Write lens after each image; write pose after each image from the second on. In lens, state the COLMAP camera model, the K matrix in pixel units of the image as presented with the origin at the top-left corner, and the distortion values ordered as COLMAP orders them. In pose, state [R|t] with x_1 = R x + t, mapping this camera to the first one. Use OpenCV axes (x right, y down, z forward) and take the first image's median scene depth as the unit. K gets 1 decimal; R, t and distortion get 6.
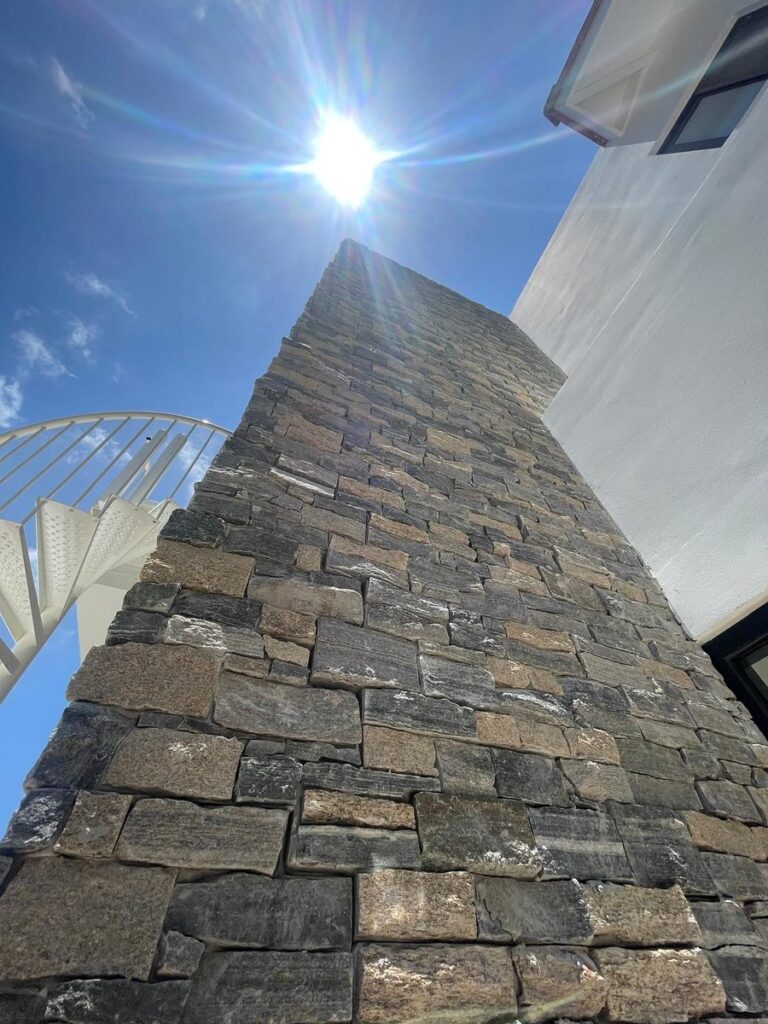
lens RADIAL K [[410.1, 0, 384.0], [0, 410.1, 512.0], [0, 0, 1]] dist [0.000479, 0.000007]
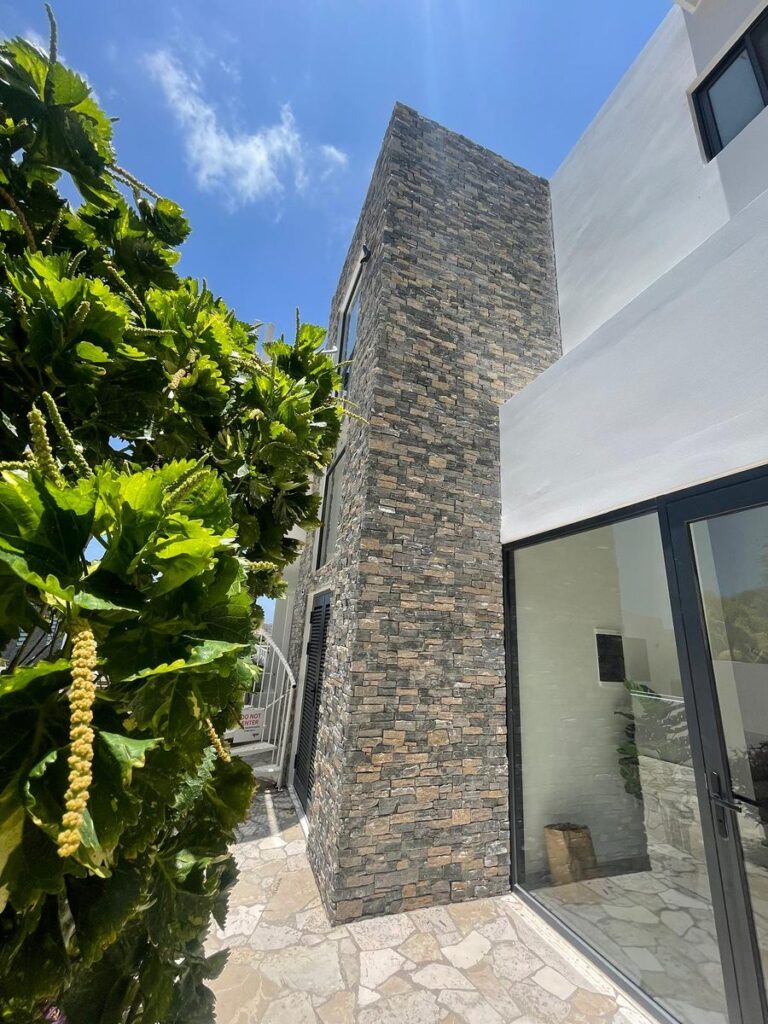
lens RADIAL K [[410.1, 0, 384.0], [0, 410.1, 512.0], [0, 0, 1]] dist [0.000479, 0.000007]
pose [[0.996798, 0.061531, -0.051057, -0.044622], [-0.021791, 0.823462, 0.566953, -2.616938], [0.076928, -0.564025, 0.822167, -2.478010]]
